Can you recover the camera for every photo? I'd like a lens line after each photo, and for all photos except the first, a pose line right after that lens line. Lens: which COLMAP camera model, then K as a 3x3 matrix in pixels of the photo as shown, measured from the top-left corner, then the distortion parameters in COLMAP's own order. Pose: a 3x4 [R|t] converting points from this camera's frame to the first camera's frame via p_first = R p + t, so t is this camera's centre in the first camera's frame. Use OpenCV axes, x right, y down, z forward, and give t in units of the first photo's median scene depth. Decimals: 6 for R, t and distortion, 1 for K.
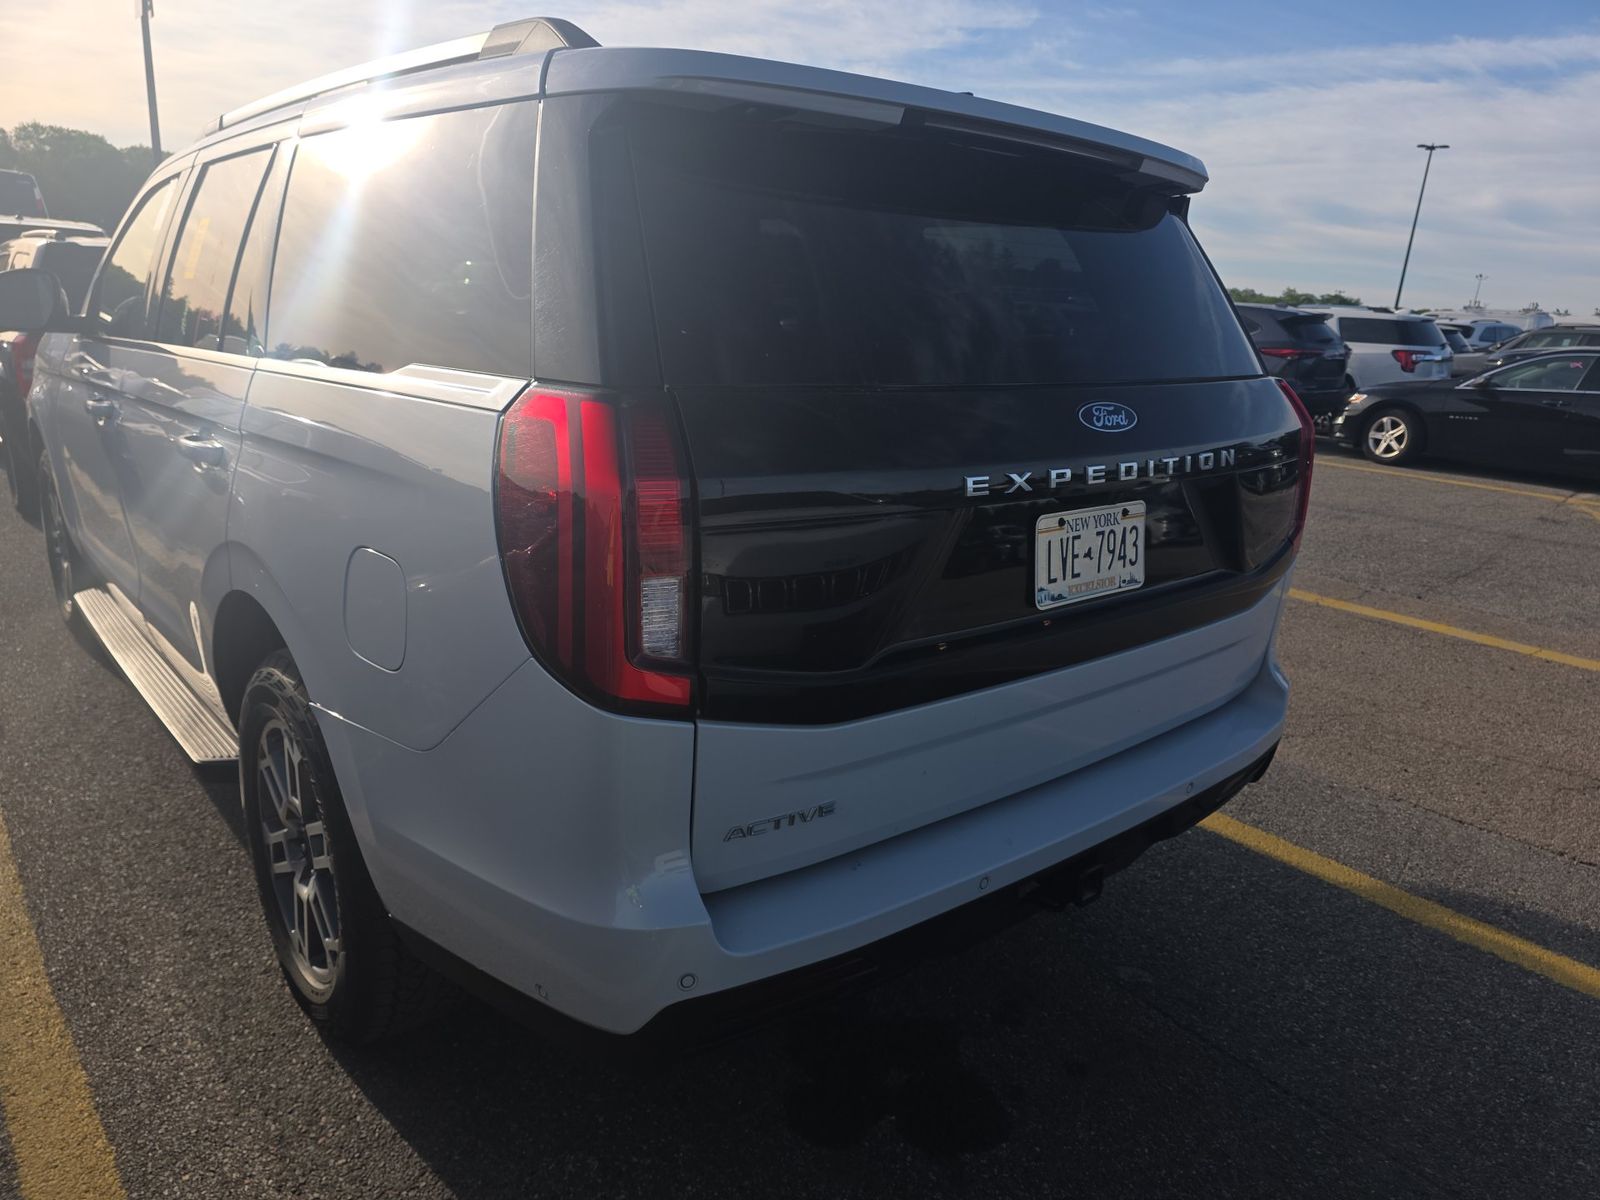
lens RADIAL K [[1089.6, 0, 793.5], [0, 1089.6, 595.2], [0, 0, 1]] dist [0.041622, -0.025364]
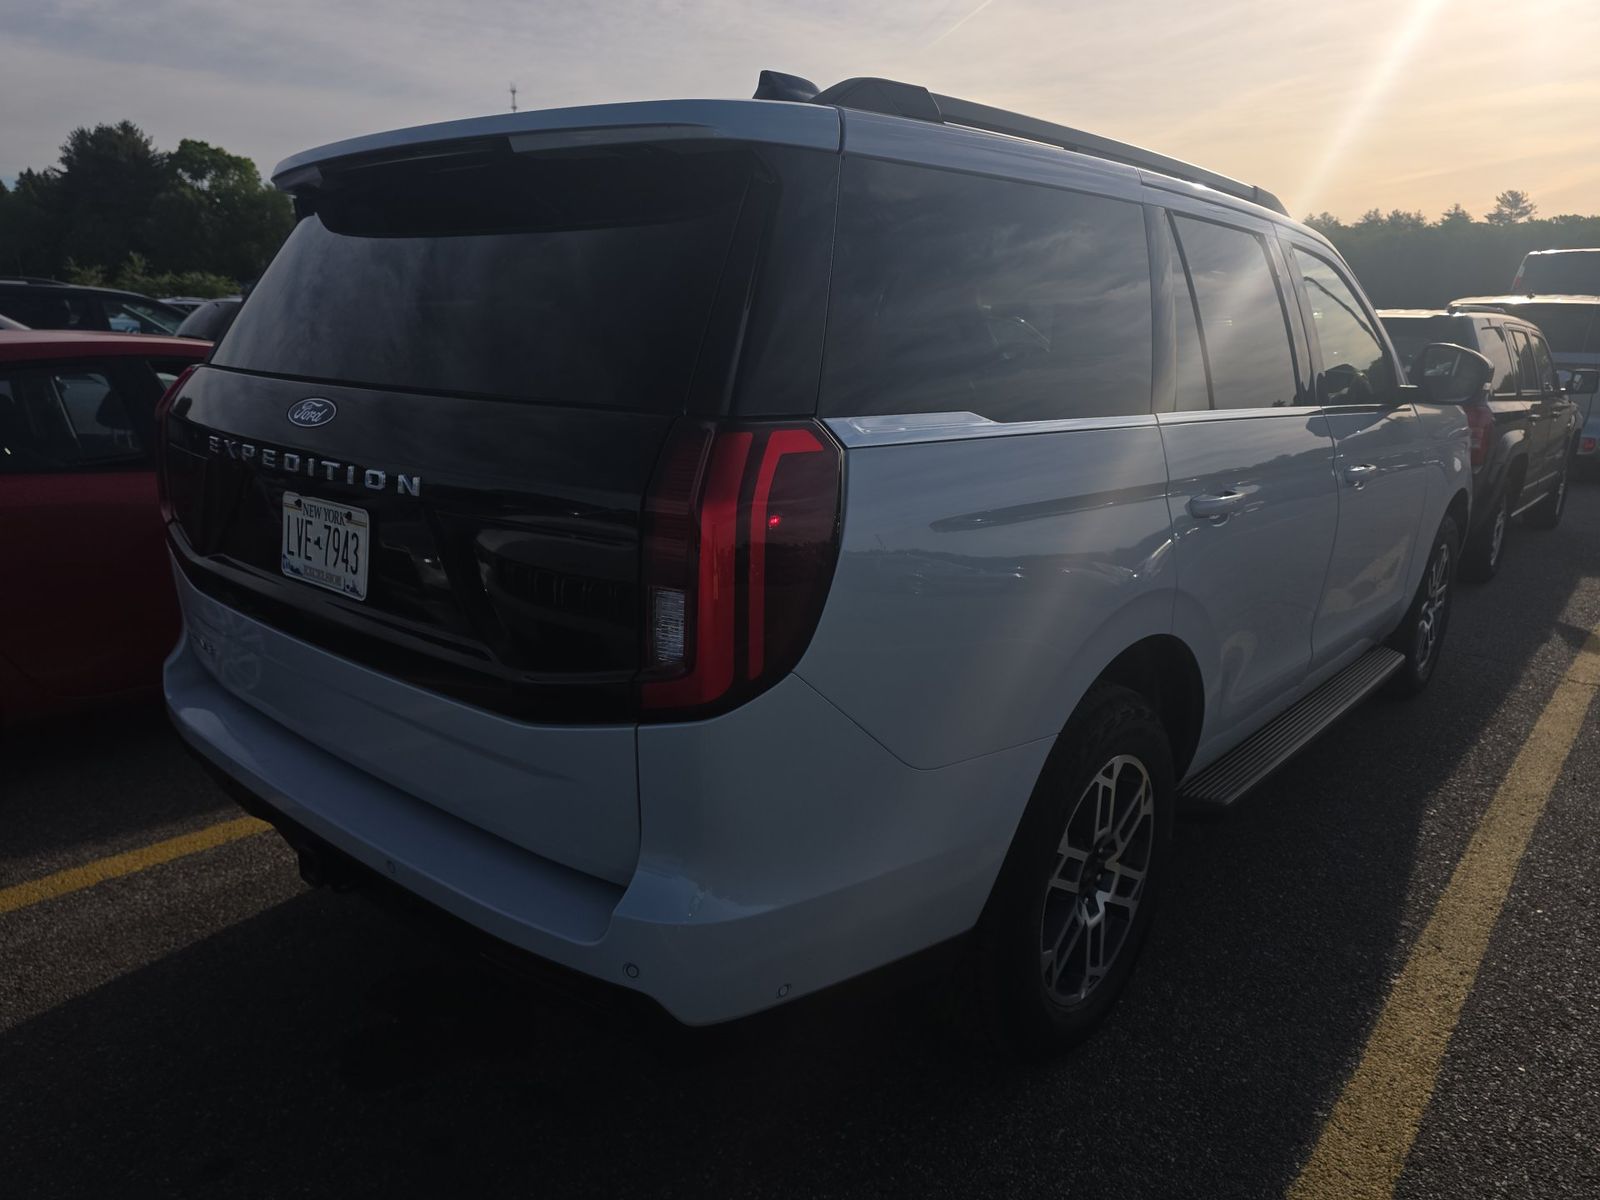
lens RADIAL K [[1089.6, 0, 793.5], [0, 1089.6, 595.2], [0, 0, 1]] dist [0.041622, -0.025364]
pose [[0.157641, 0.205293, -0.965921, 1.337146], [-0.261673, 0.951869, 0.159600, -0.270635], [0.952196, 0.227596, 0.203773, 1.204192]]
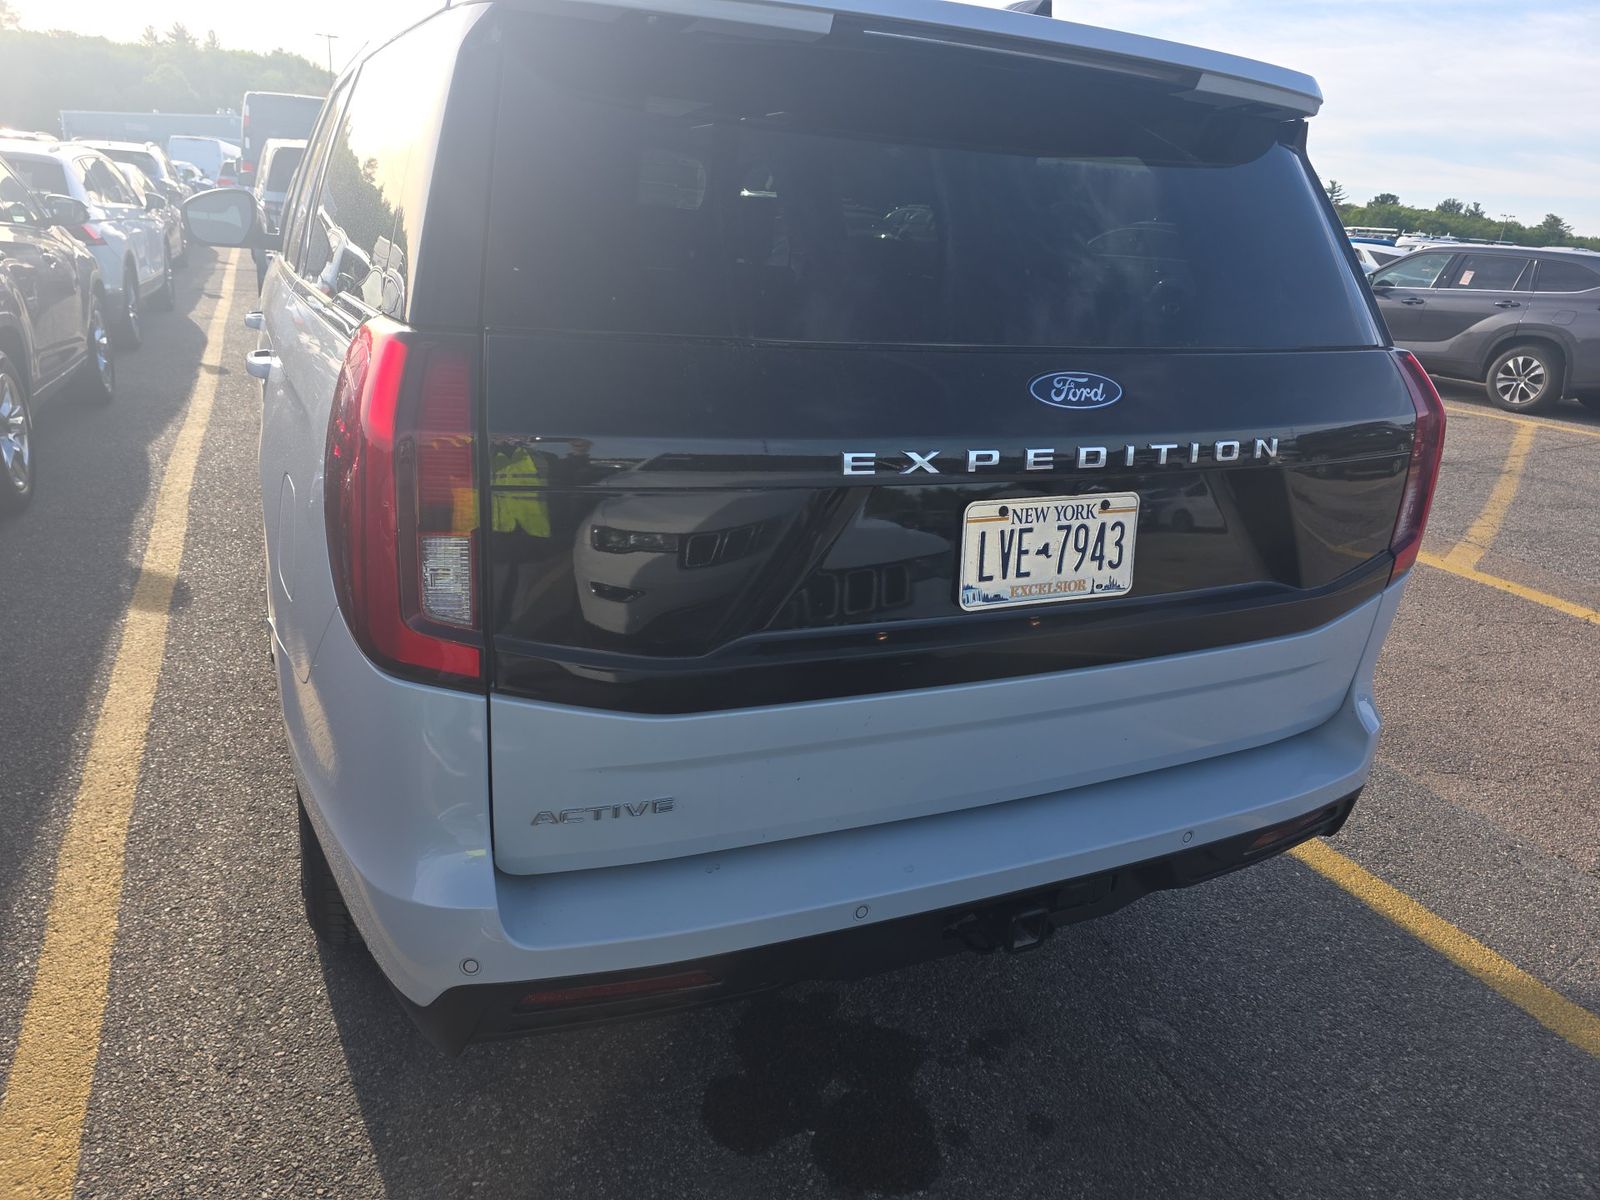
lens RADIAL K [[1080.2, 0, 767.3], [0, 1080.2, 569.6], [0, 0, 1]] dist [0.045137, -0.027029]
pose [[0.962453, 0.103184, -0.251071, 0.269754], [-0.093590, 0.994360, 0.049888, -0.044085], [0.254803, -0.024517, 0.966682, 0.130005]]
